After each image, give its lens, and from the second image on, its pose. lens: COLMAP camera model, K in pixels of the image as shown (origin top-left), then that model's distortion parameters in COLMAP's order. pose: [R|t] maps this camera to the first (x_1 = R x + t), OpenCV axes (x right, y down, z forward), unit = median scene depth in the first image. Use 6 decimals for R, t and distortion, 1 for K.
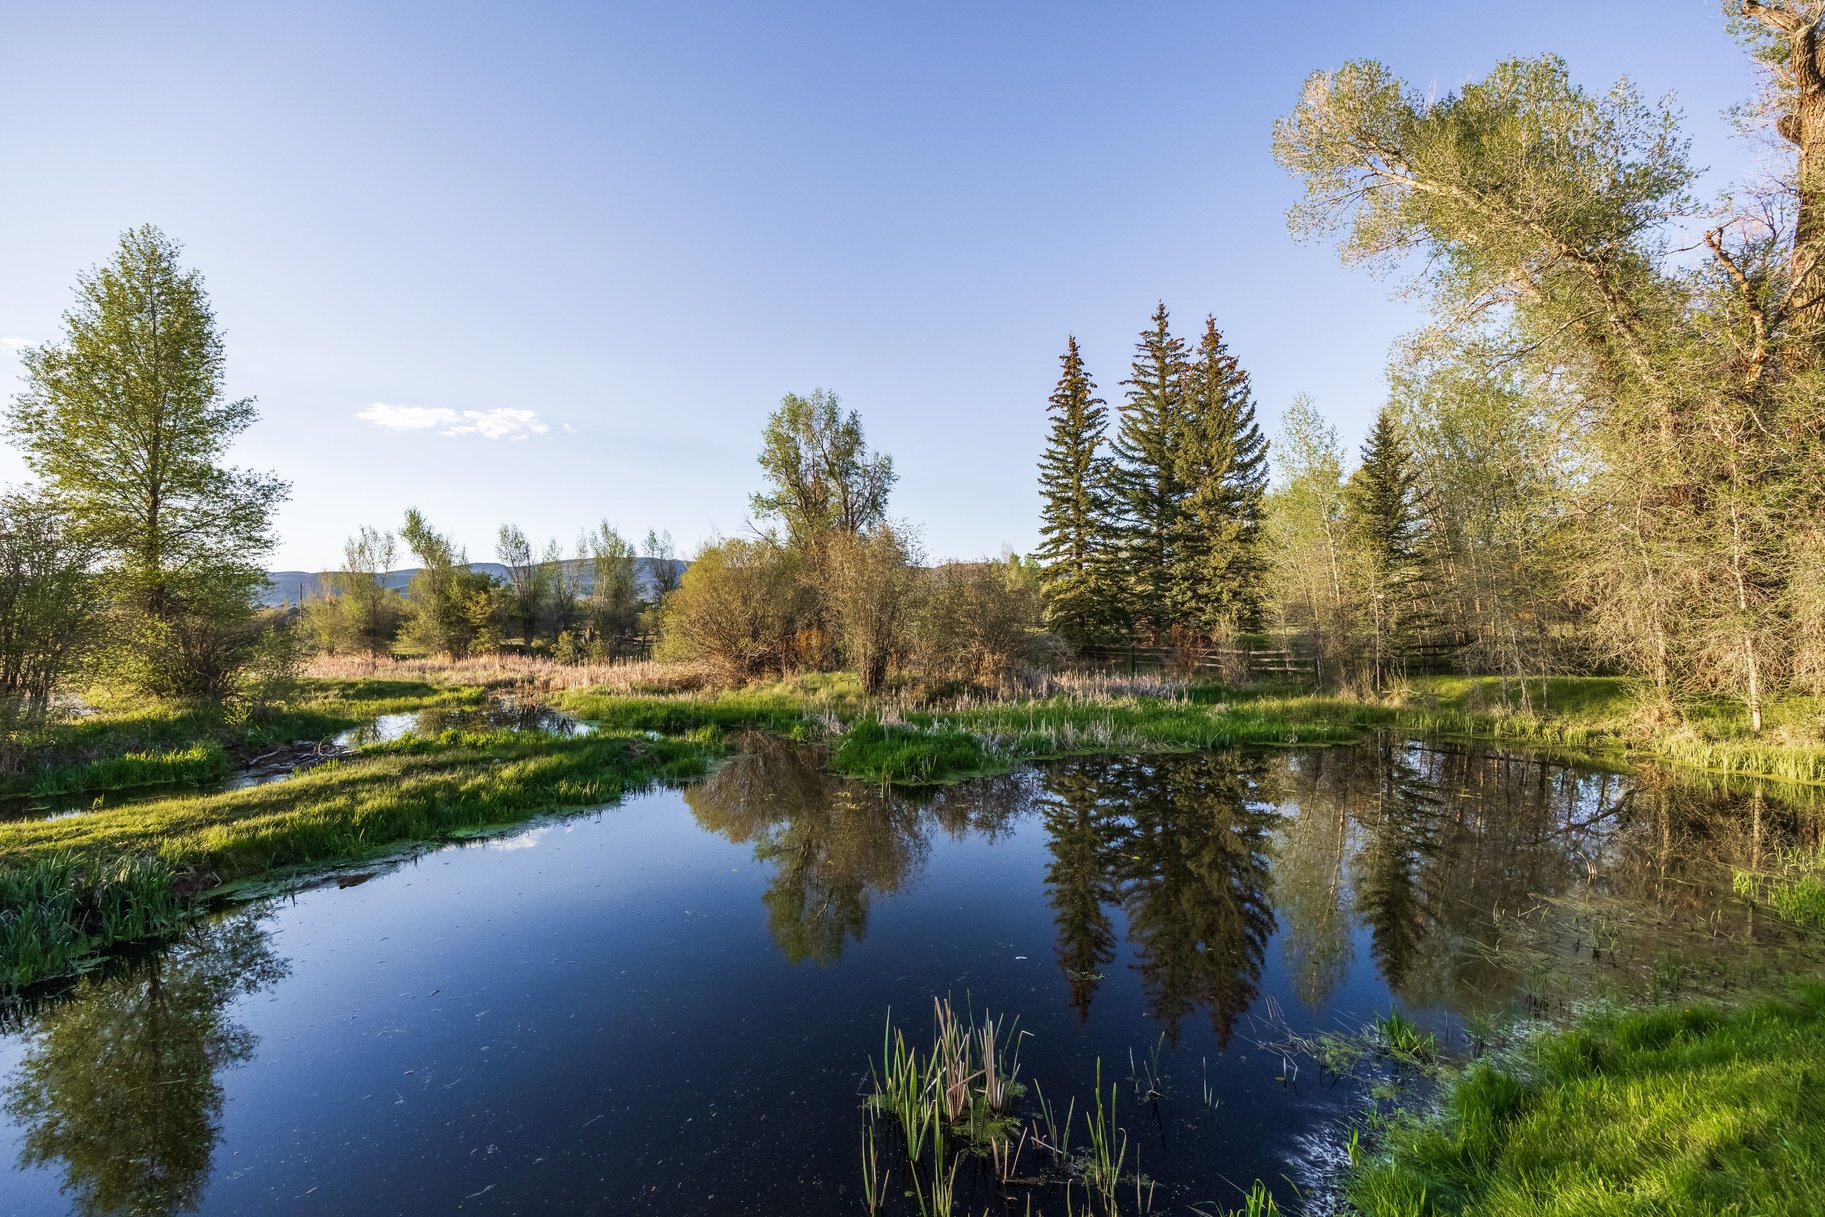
lens RADIAL K [[819.4, 0, 912.8], [0, 819.4, 576.3], [0, 0, 1]] dist [0.028549, -0.003662]
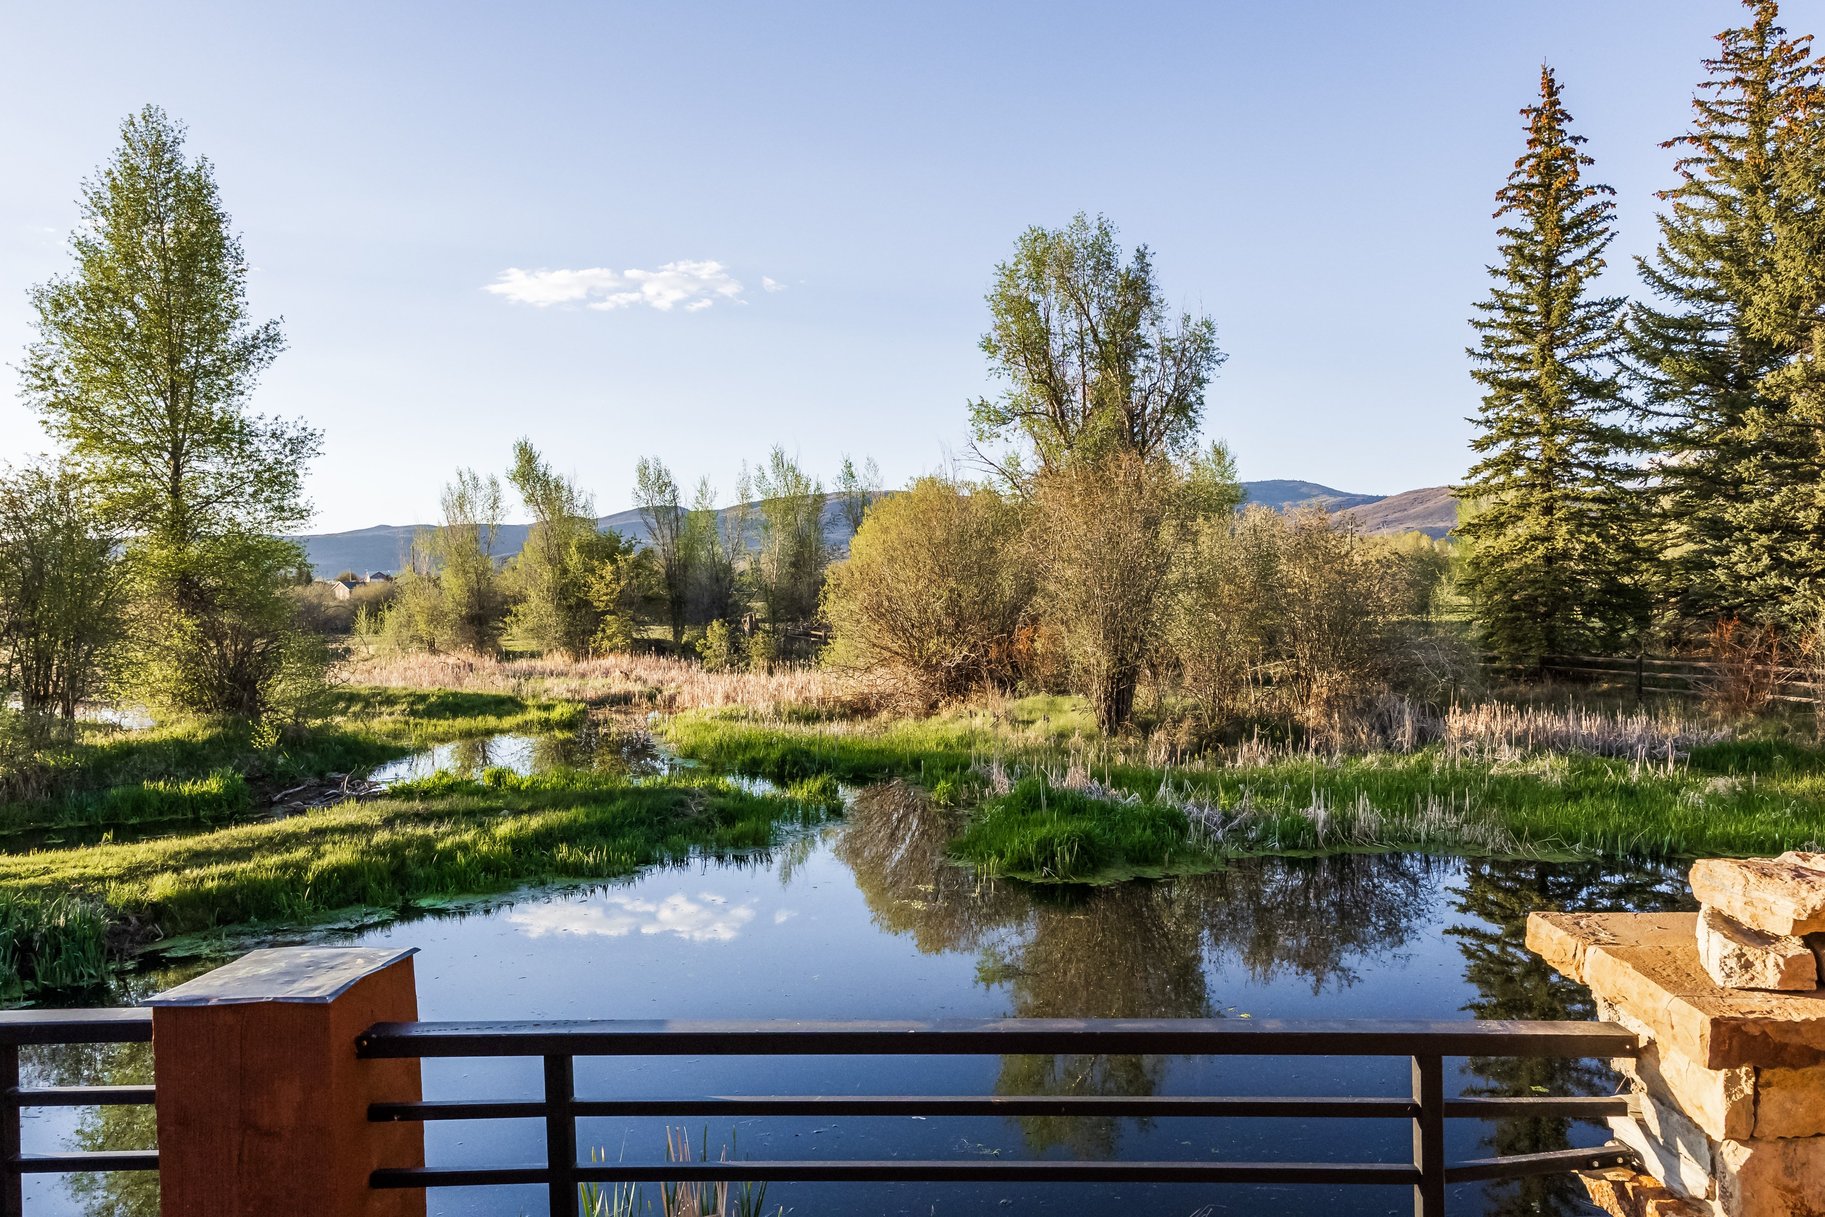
lens RADIAL K [[1466.7, 0, 912.5], [0, 1466.7, 608.5], [0, 0, 1]] dist [0.078096, -0.012324]
pose [[0.940500, 0.002828, -0.339781, 0.160275], [0.021826, 0.997398, 0.068715, -0.025612], [0.339092, -0.072042, 0.937991, -0.069417]]
